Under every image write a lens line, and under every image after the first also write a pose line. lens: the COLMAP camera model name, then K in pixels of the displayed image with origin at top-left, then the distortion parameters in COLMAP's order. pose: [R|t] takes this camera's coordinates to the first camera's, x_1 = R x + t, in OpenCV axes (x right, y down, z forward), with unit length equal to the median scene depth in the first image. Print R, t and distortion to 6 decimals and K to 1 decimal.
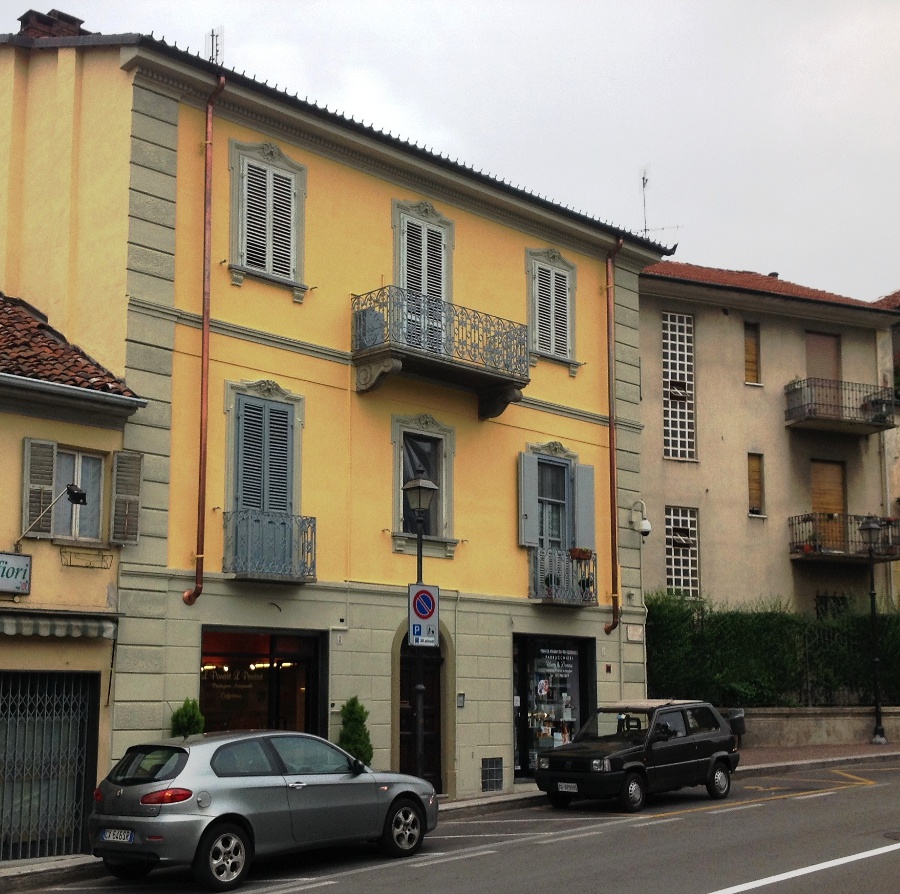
lens RADIAL K [[1585.5, 0, 450.5], [0, 1585.5, 447.5], [0, 0, 1]] dist [0.221539, 0.000000]
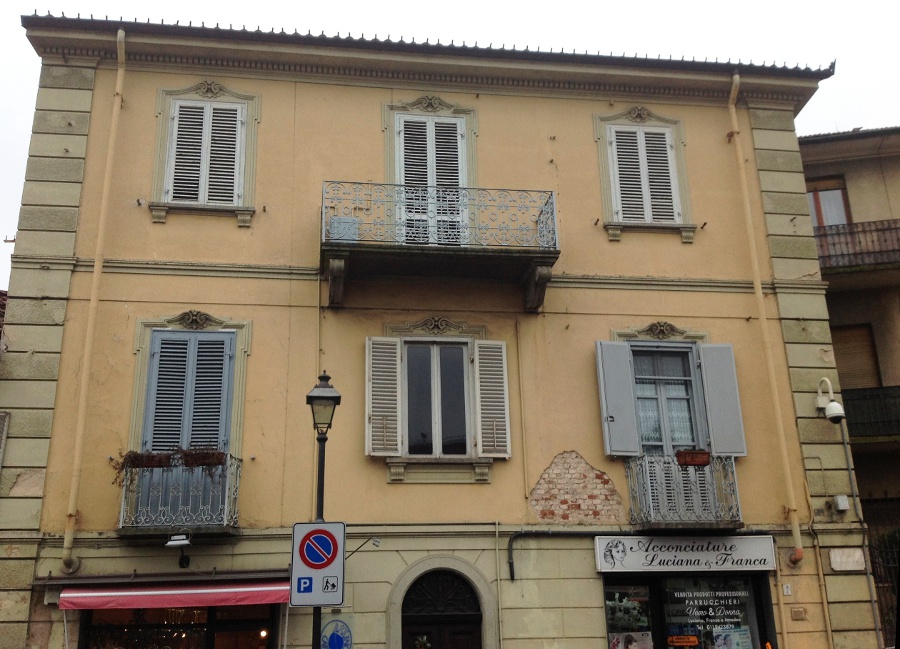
lens RADIAL K [[867.8, 0, 445.2], [0, 867.8, 323.7], [0, 0, 1]] dist [0.039103, 0.000000]
pose [[0.759767, -0.231967, -0.607409, 0.278418], [0.131672, 0.969730, -0.205635, 0.081331], [0.636723, 0.076256, 0.767312, 0.659395]]
